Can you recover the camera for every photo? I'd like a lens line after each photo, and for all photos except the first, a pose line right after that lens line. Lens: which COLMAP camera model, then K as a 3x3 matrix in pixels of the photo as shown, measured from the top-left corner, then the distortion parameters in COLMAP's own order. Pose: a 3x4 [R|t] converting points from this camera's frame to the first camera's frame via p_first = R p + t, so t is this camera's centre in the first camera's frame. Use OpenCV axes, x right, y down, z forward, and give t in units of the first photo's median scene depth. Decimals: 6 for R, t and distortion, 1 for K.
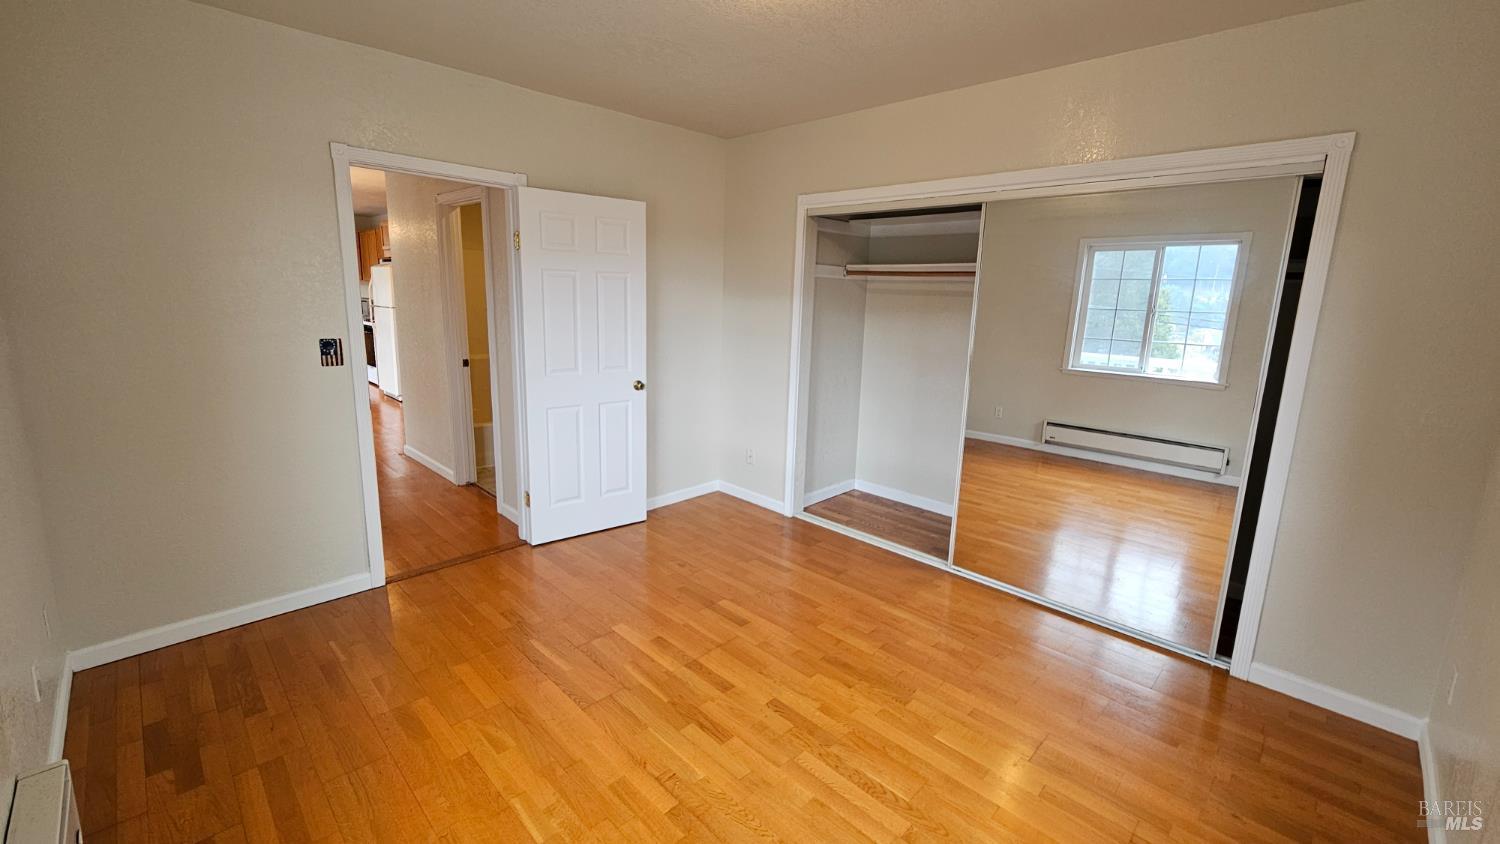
lens RADIAL K [[611.0, 0, 751.1], [0, 611.0, 414.5], [0, 0, 1]] dist [-0.000943, -0.000032]
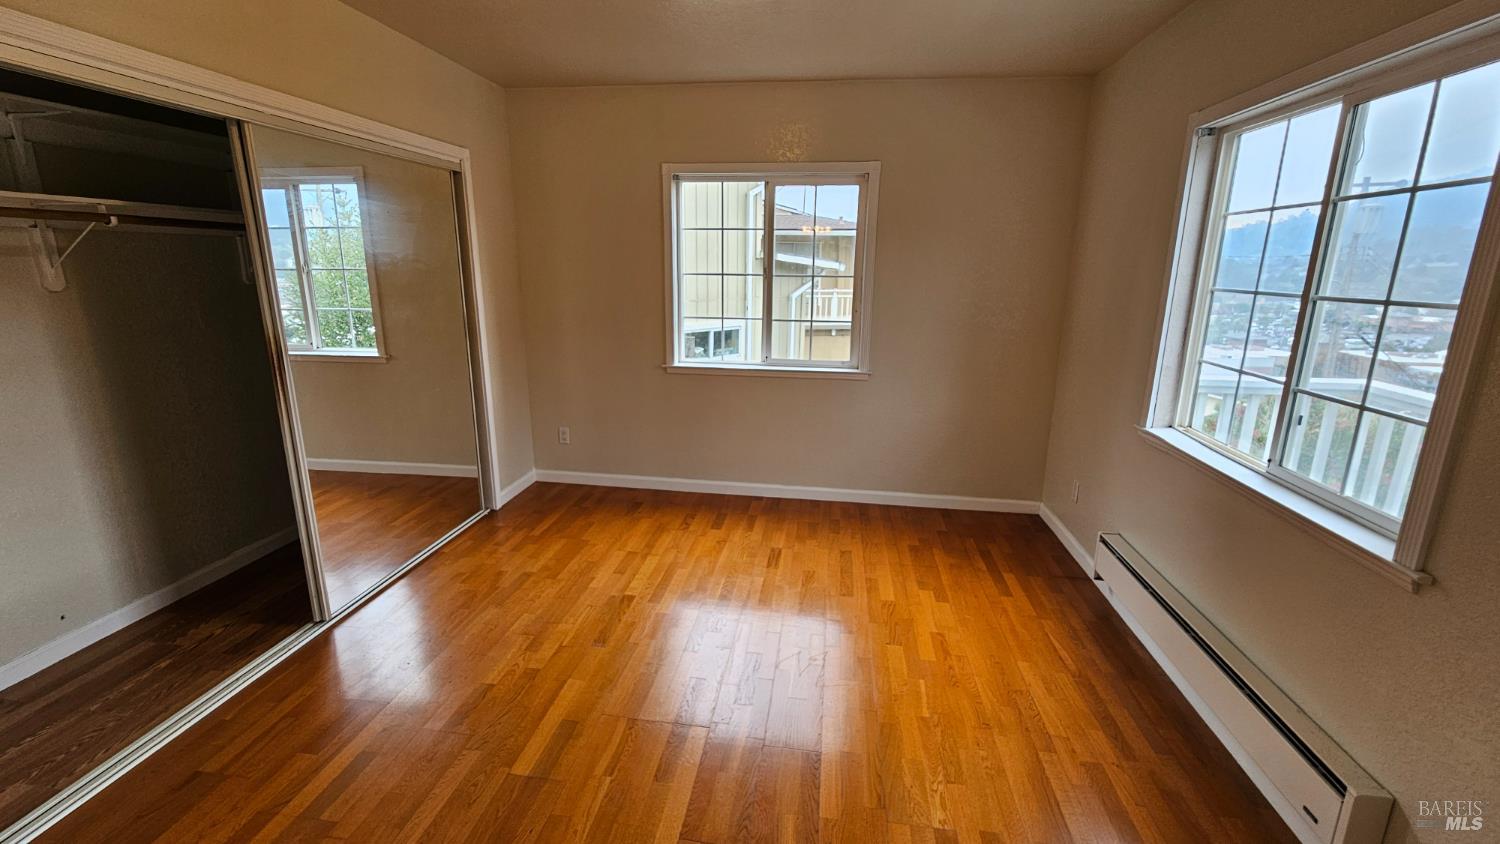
lens RADIAL K [[611.0, 0, 755.3], [0, 611.0, 415.3], [0, 0, 1]] dist [-0.000943, -0.000032]
pose [[-0.620348, -0.211623, 0.755238, -0.793397], [0.128662, 0.922411, 0.364149, -0.290180], [-0.773702, 0.323069, -0.544988, 1.435049]]
